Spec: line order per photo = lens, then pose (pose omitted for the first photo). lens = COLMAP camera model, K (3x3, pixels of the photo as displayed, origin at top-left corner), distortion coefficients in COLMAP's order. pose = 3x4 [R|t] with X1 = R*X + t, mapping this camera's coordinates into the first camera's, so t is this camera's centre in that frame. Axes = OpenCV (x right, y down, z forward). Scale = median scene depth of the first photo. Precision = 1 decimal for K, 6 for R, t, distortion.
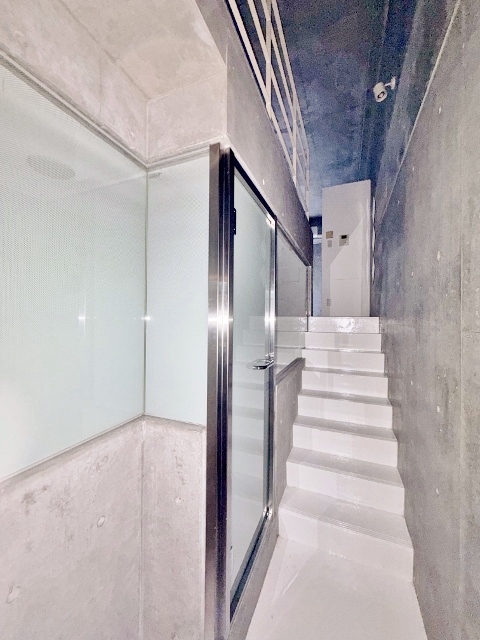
lens RADIAL K [[258.4, 0, 243.2], [0, 258.4, 316.4], [0, 0, 1]] dist [-0.000396, -0.000039]
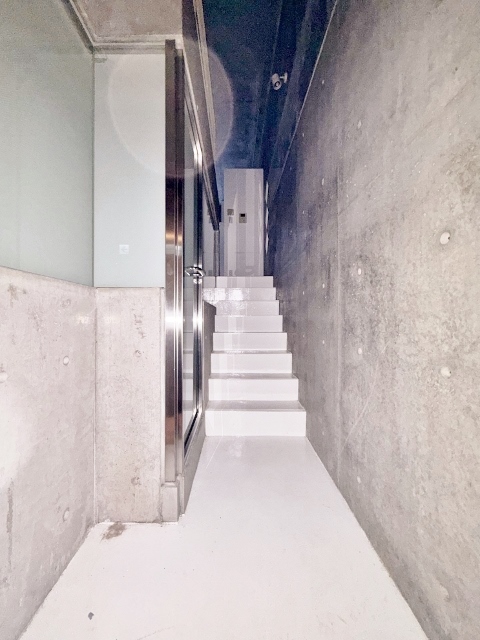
lens RADIAL K [[258.5, 0, 240.3], [0, 258.5, 316.2], [0, 0, 1]] dist [0.000734, 0.000263]
pose [[0.921840, -0.010397, 0.387432, -0.173135], [0.008805, 0.999944, 0.005885, 0.346942], [-0.387471, -0.002014, 0.921879, -0.121451]]
